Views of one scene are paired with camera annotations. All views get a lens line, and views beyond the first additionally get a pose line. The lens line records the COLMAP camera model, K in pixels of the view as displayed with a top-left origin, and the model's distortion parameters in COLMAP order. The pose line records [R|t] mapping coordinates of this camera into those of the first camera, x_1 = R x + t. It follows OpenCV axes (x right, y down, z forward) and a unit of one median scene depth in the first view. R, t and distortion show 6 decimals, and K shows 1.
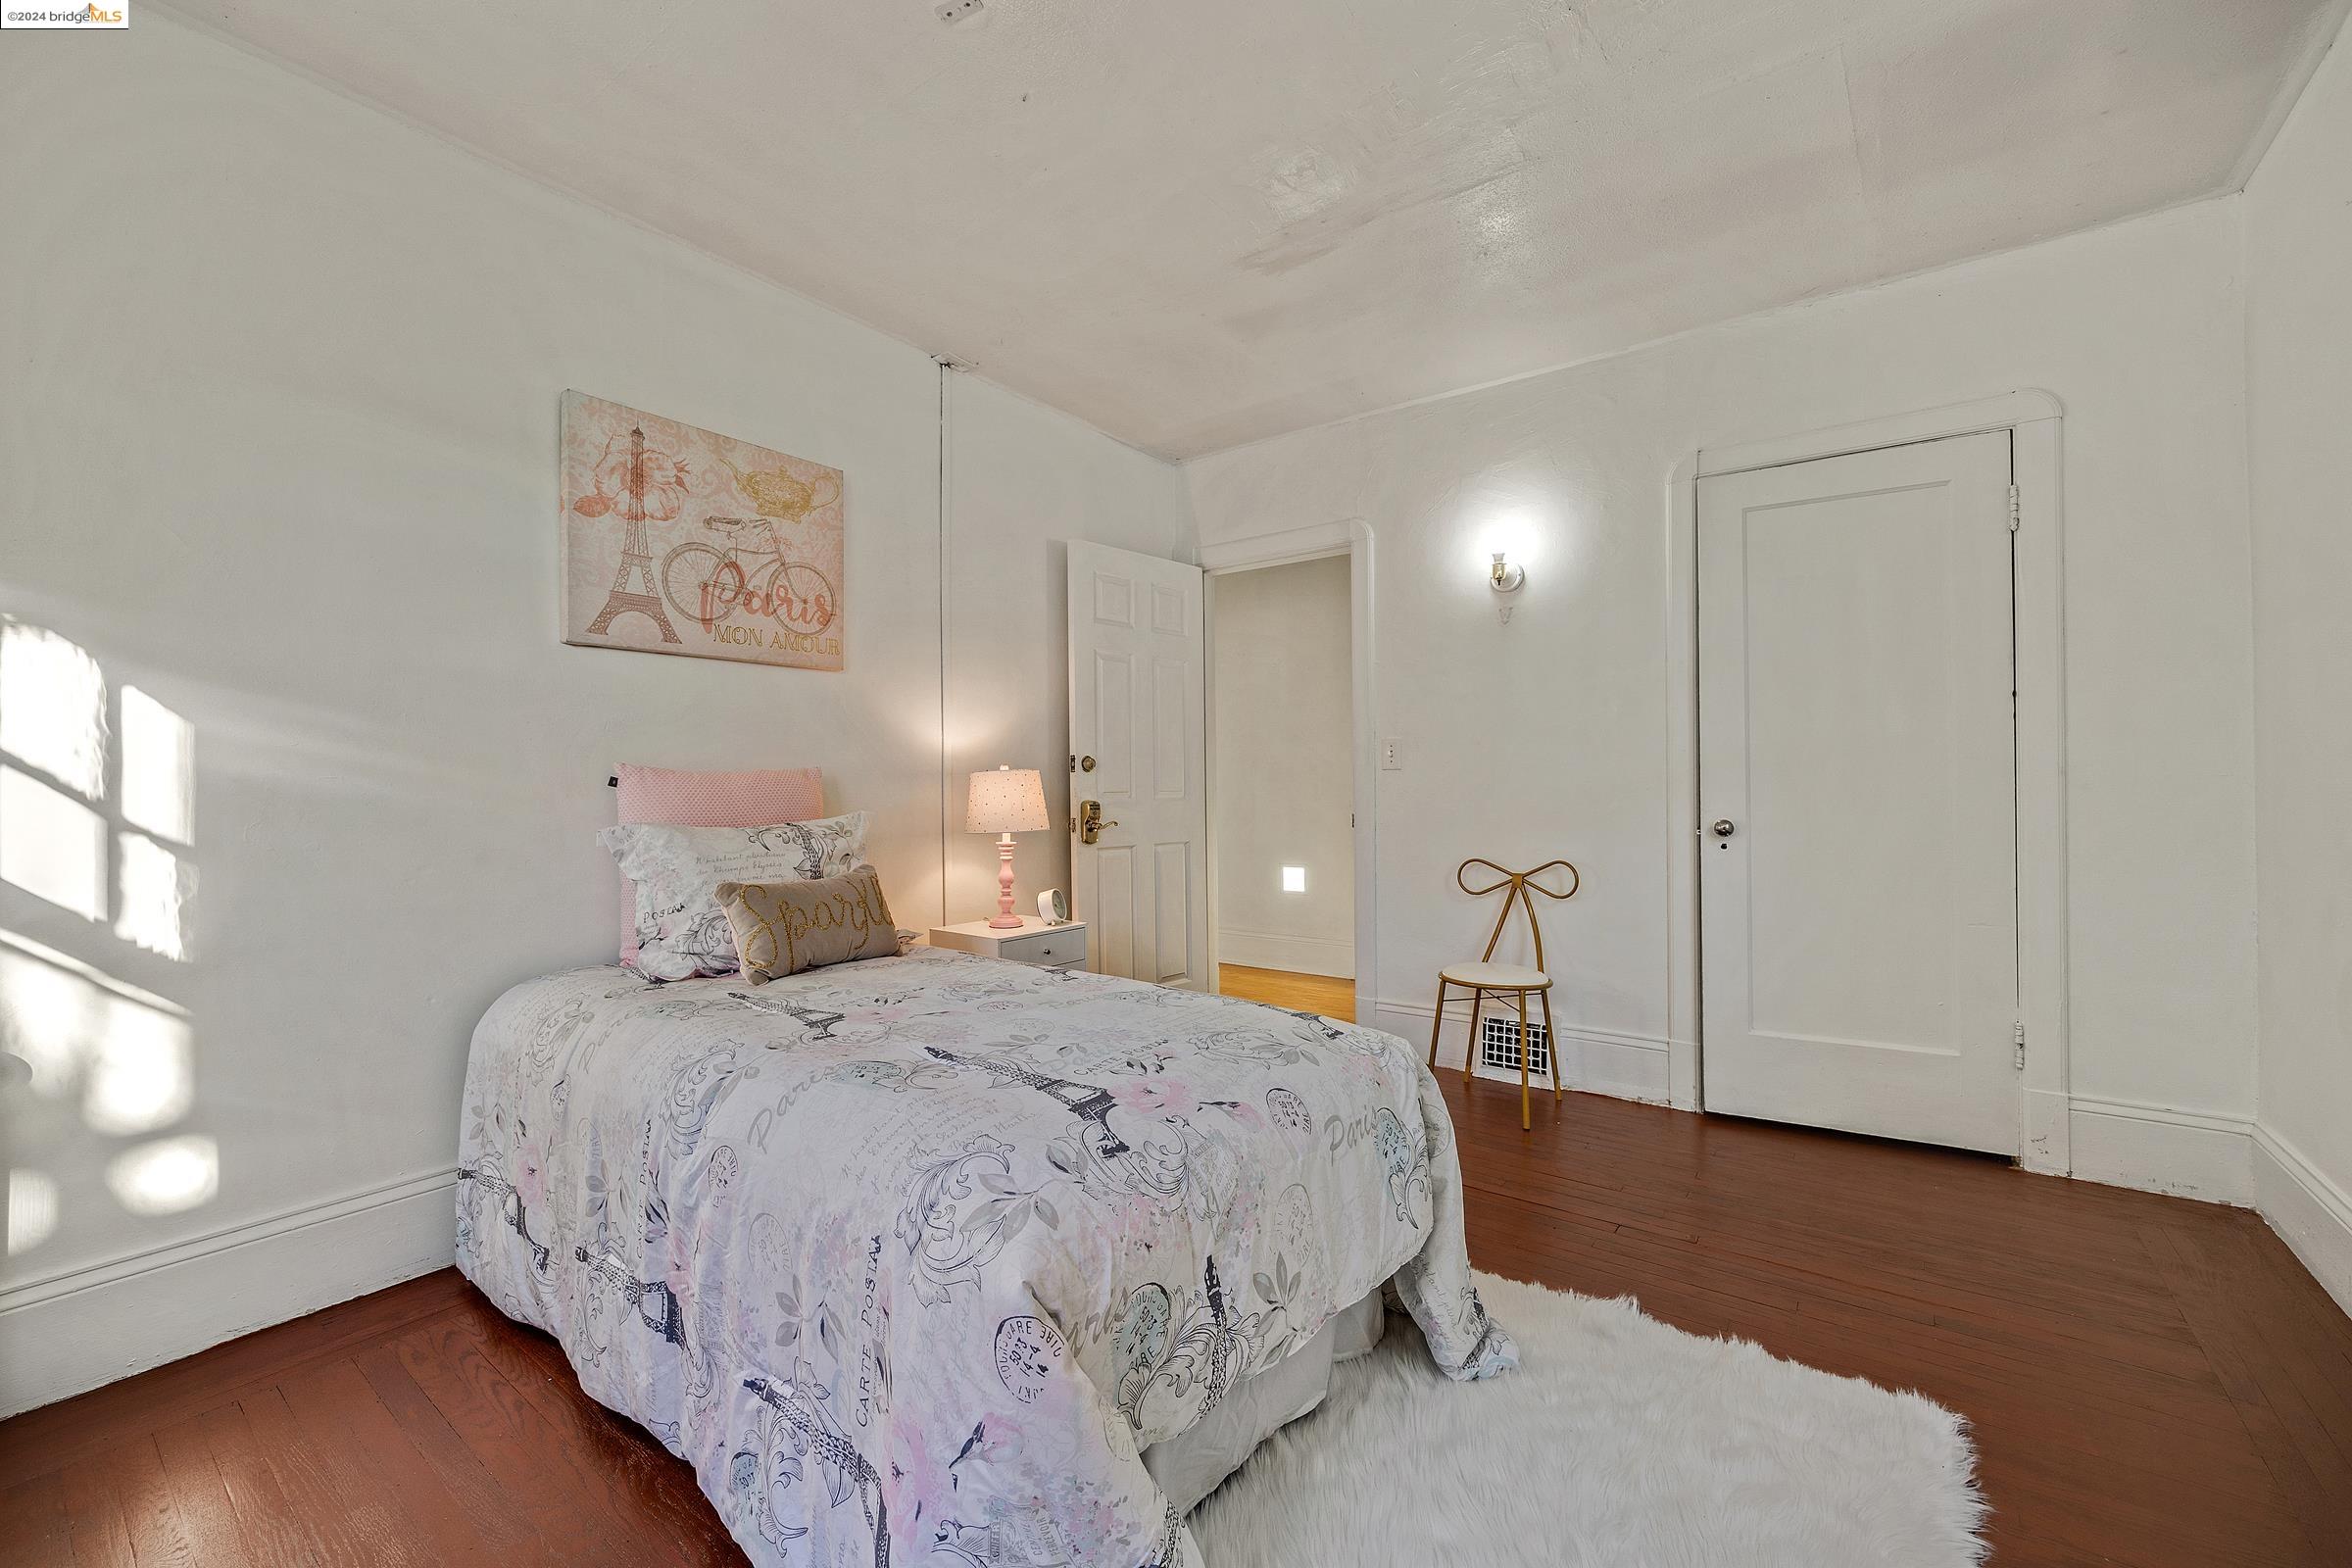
lens RADIAL K [[950.1, 0, 1177.1], [0, 950.1, 783.7], [0, 0, 1]] dist [-0.001182, -0.000005]
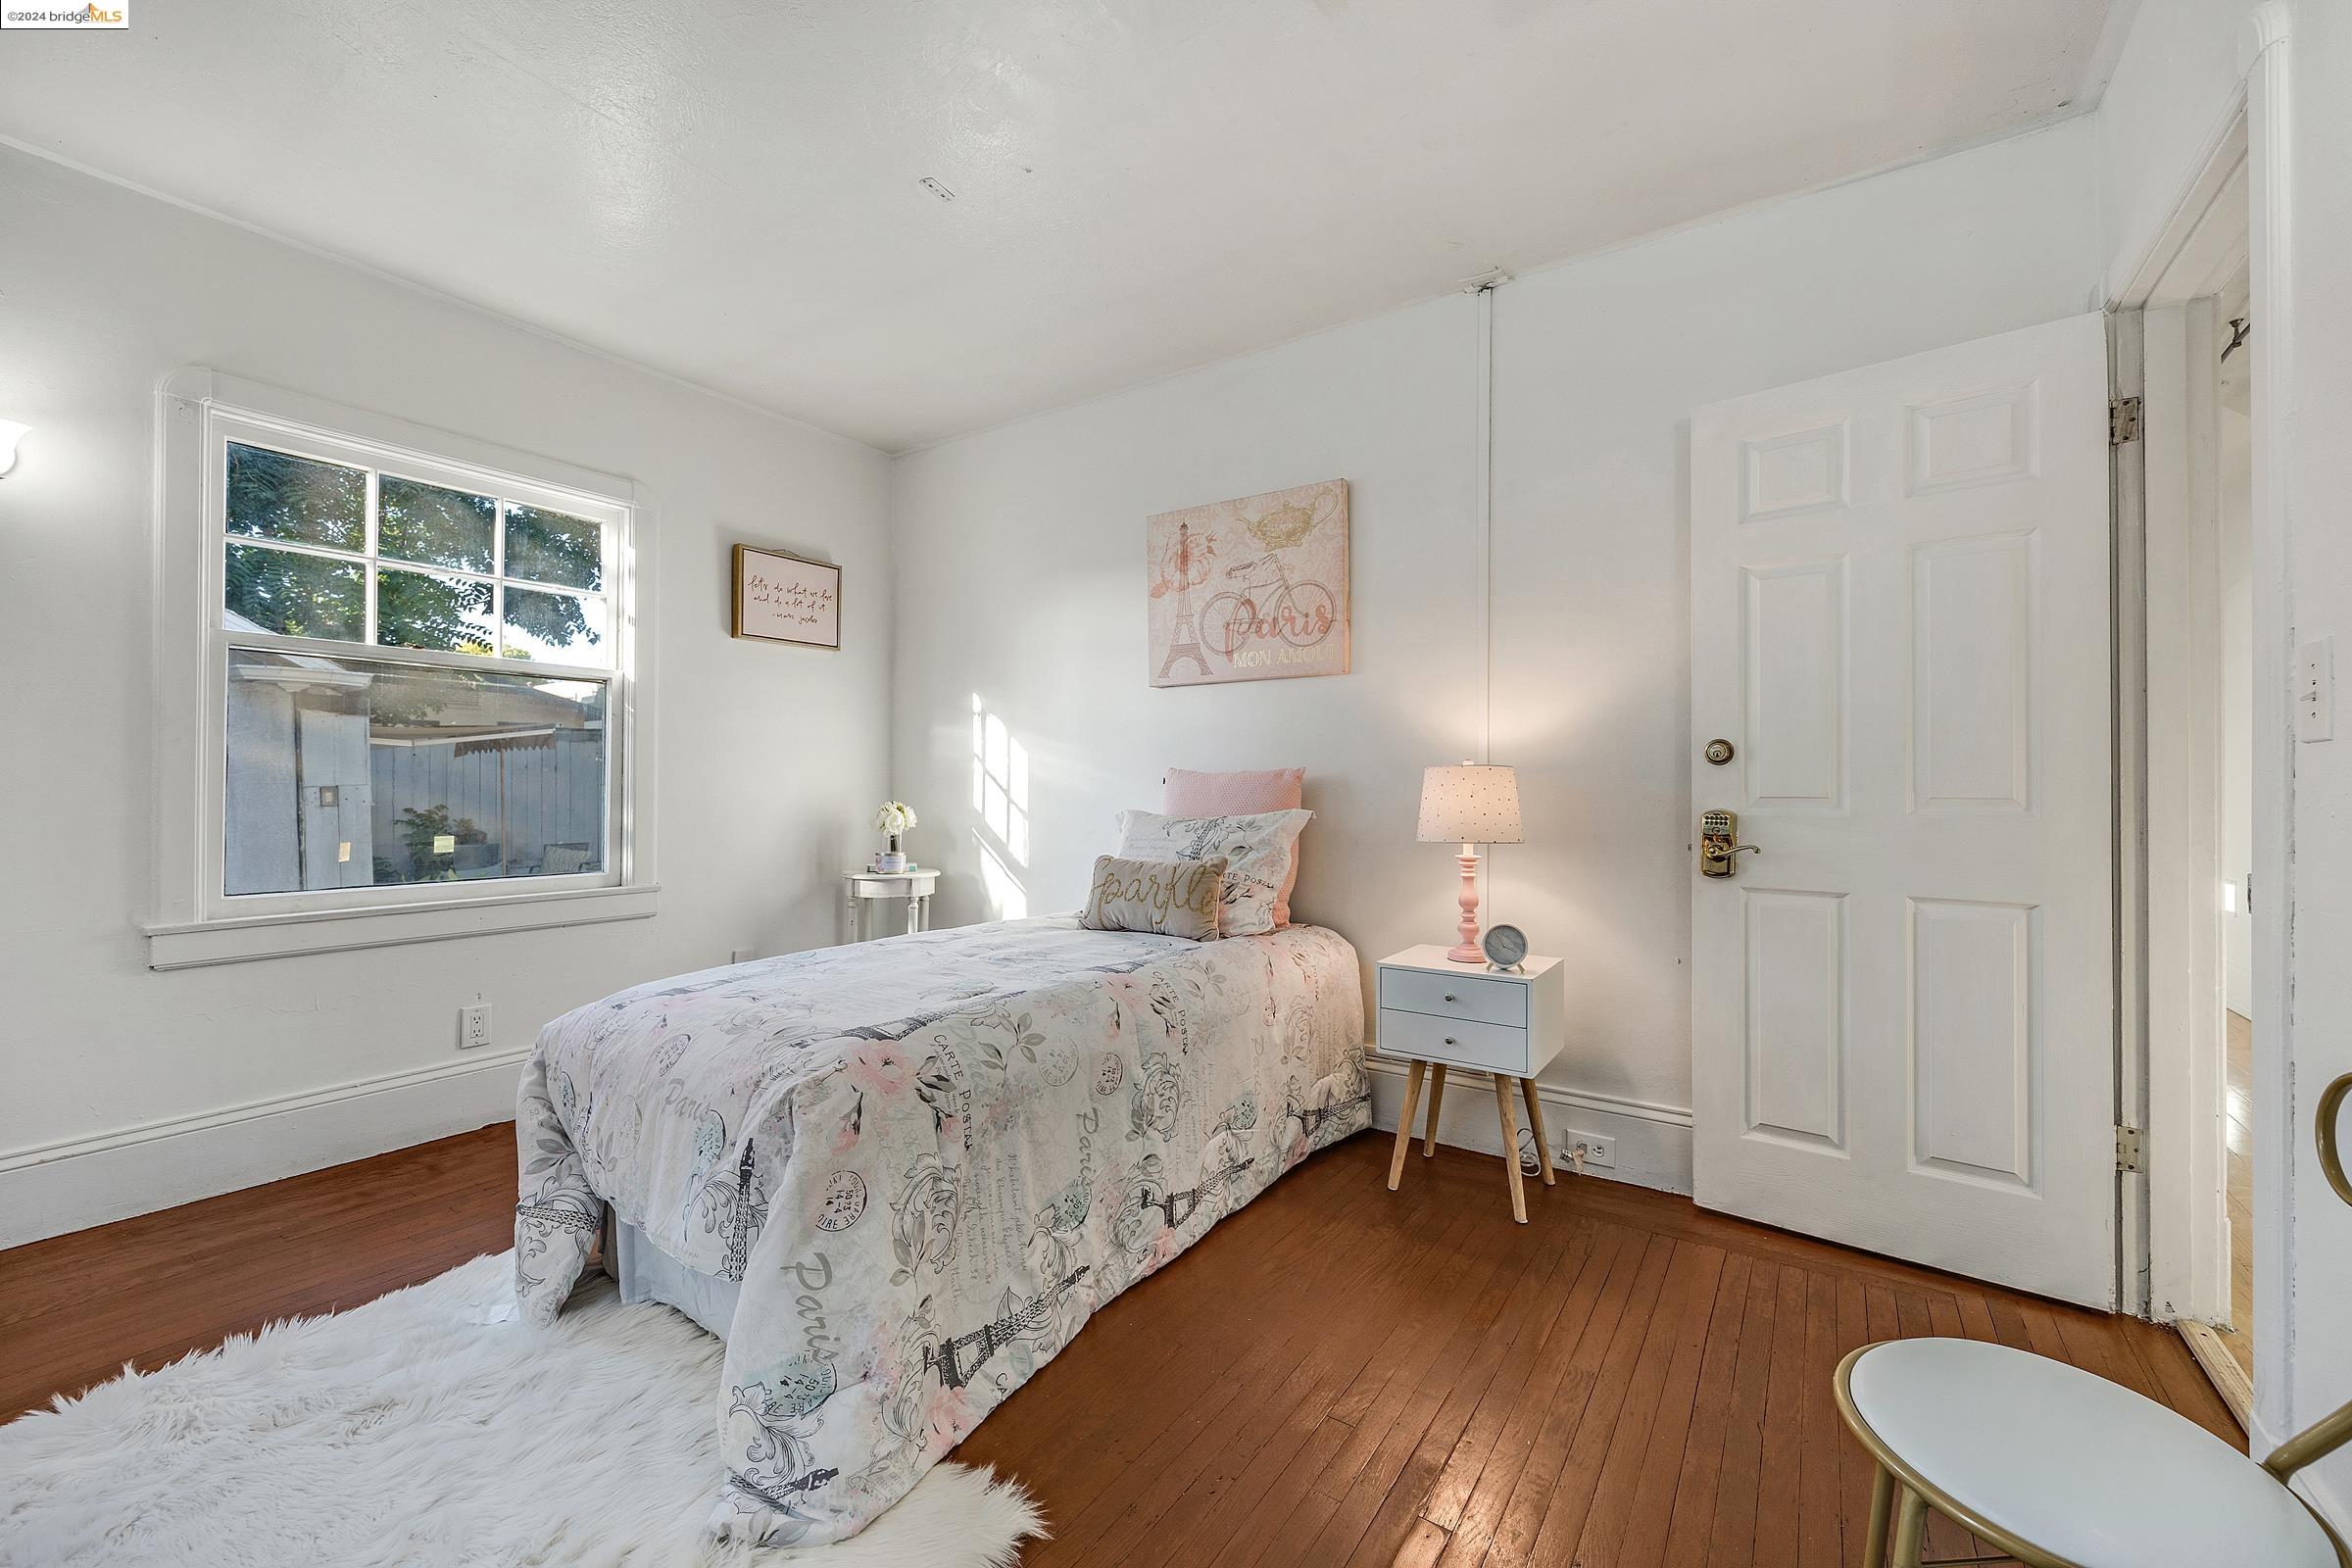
lens RADIAL K [[950.1, 0, 1177.0], [0, 950.1, 780.9], [0, 0, 1]] dist [-0.001182, -0.000005]
pose [[0.046184, 0.001801, -0.998931, 0.752121], [0.001783, 0.999997, 0.001885, -0.004822], [0.998931, -0.001868, 0.046181, 0.873494]]
